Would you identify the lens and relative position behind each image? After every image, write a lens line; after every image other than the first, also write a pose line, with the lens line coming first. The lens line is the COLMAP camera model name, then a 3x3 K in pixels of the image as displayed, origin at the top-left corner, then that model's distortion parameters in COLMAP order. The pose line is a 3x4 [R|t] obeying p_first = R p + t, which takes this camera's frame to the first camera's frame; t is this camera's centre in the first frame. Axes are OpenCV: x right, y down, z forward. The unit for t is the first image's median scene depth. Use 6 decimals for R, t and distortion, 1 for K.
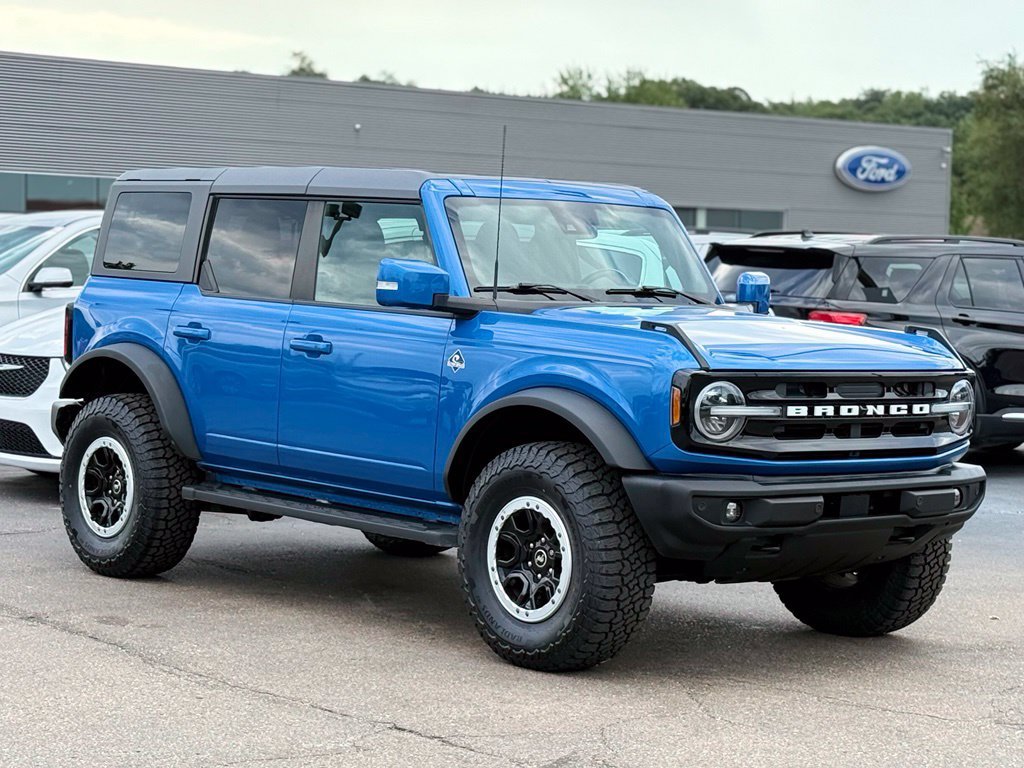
lens RADIAL K [[2542.2, 0, 512.0], [0, 2542.2, 384.0], [0, 0, 1]] dist [0.061401, -0.028637]
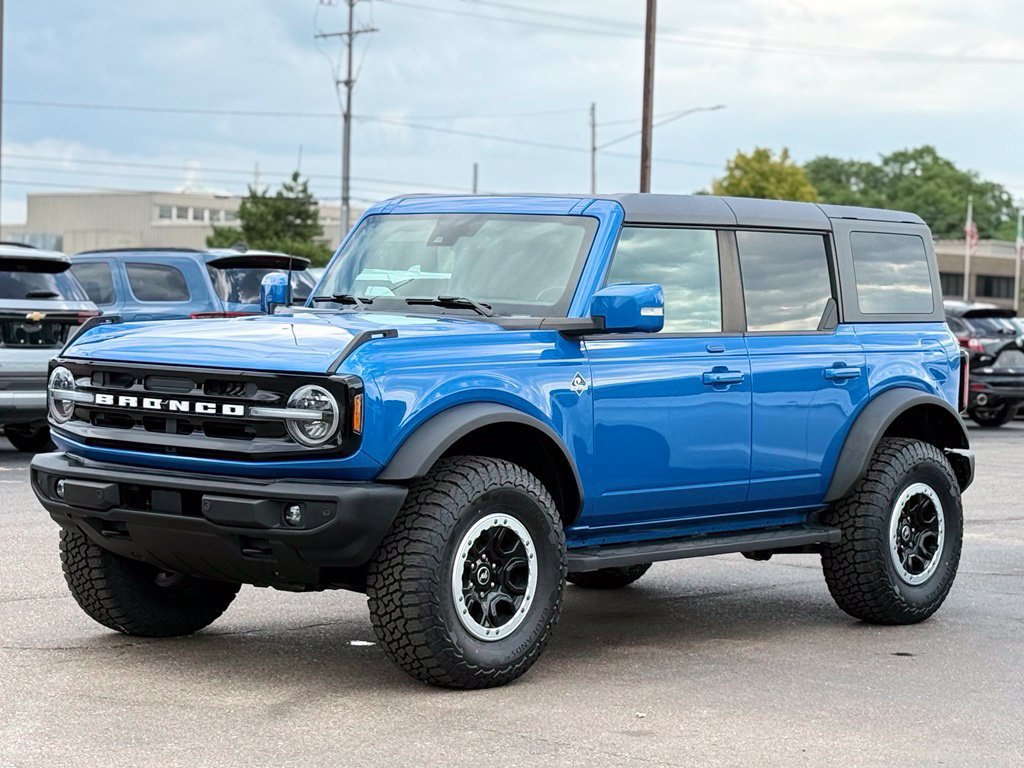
lens RADIAL K [[2306.5, 0, 512.0], [0, 2306.5, 384.0], [0, 0, 1]] dist [0.085408, -0.057899]
pose [[0.148026, 0.009717, -0.988936, 1.041591], [-0.070715, 0.997496, -0.000784, -0.006338], [0.986452, 0.070048, 0.148342, 1.004148]]
